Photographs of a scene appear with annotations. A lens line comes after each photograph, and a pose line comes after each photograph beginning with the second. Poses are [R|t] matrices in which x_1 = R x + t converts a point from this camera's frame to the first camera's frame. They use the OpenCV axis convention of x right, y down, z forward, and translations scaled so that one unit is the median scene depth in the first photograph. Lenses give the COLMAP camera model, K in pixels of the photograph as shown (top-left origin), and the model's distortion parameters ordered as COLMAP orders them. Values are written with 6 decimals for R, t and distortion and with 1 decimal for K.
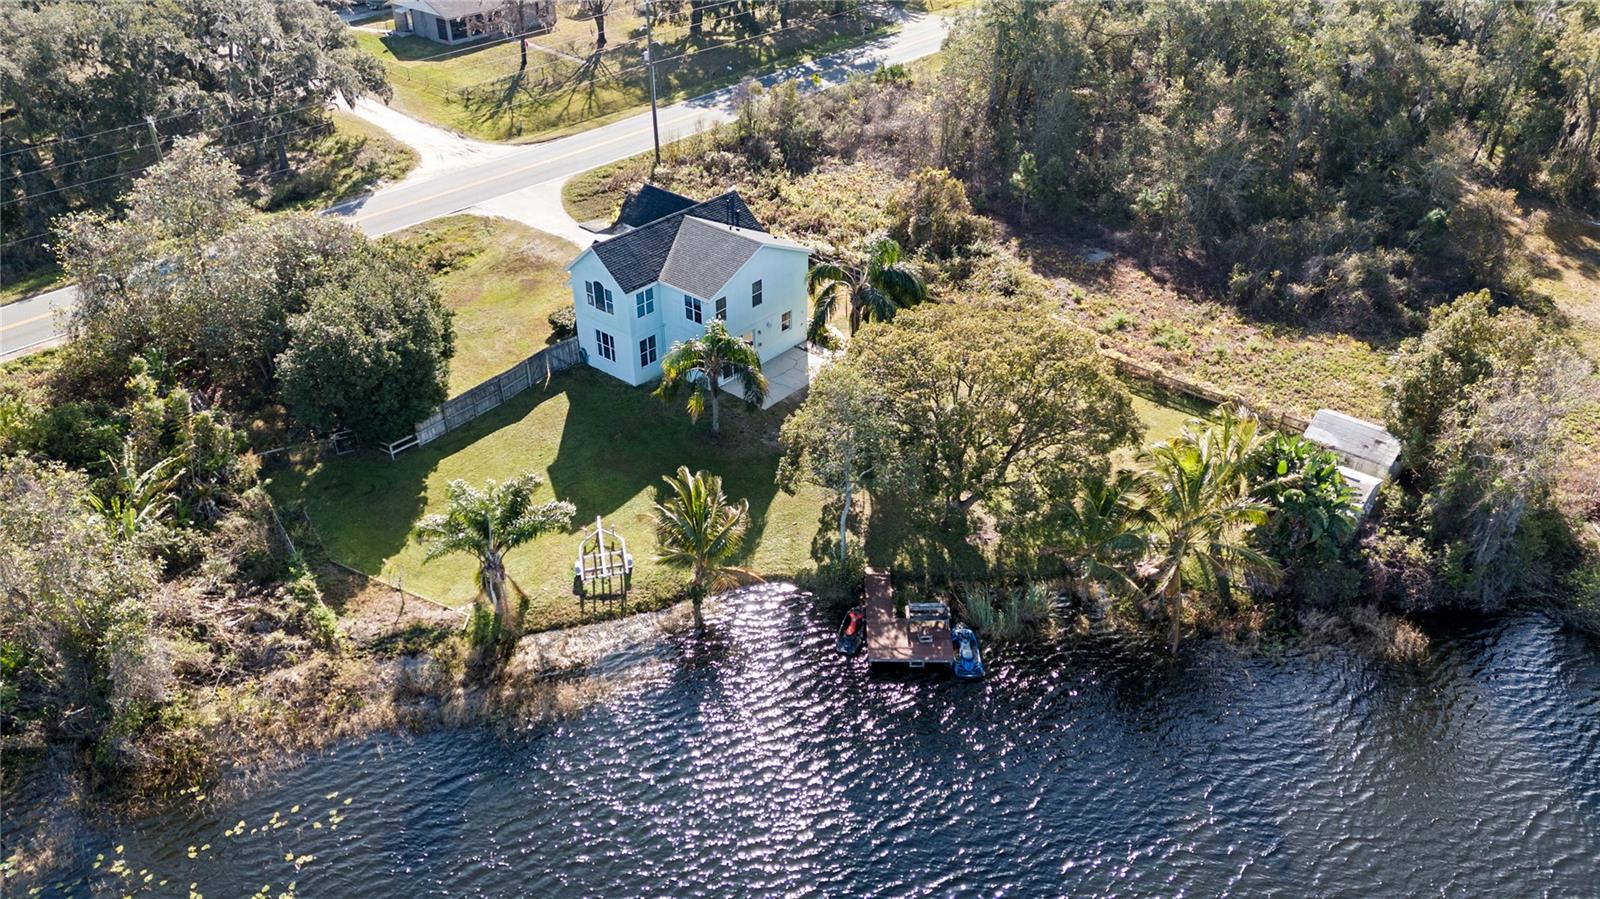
lens RADIAL K [[1178.0, 0, 800.8], [0, 1178.0, 450.0], [0, 0, 1]] dist [0.063870, -0.055529]
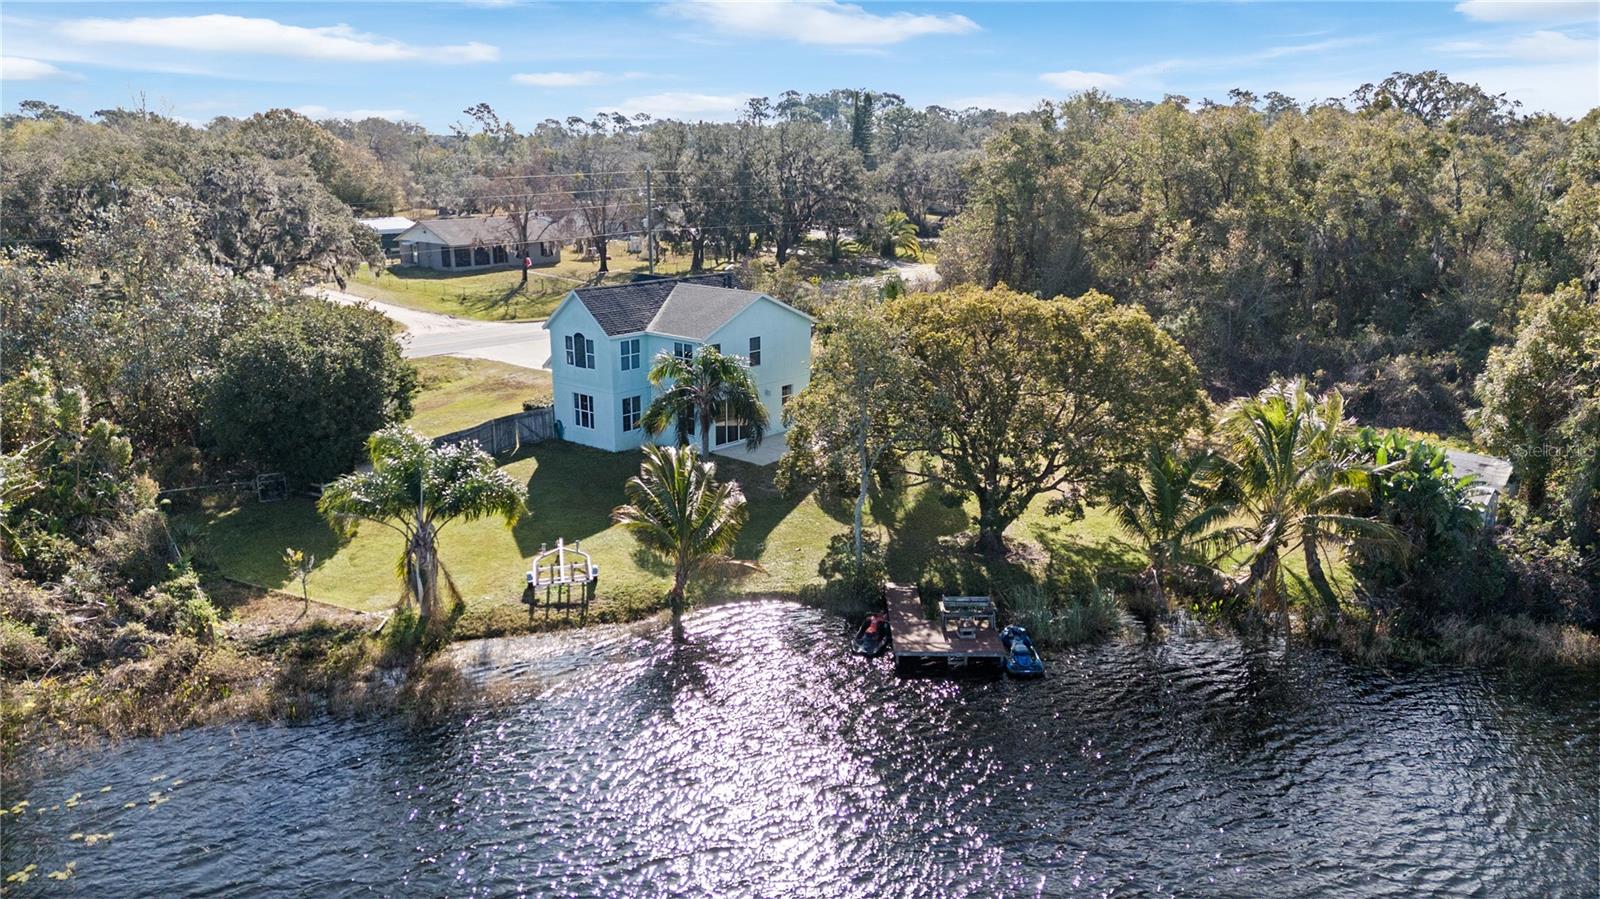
lens RADIAL K [[1178.0, 0, 801.7], [0, 1178.0, 444.2], [0, 0, 1]] dist [0.063870, -0.055529]
pose [[0.999988, 0.000015, 0.004999, -0.007269], [0.001531, 0.951009, -0.309160, 0.266222], [-0.004758, 0.309163, 0.950997, 0.203622]]
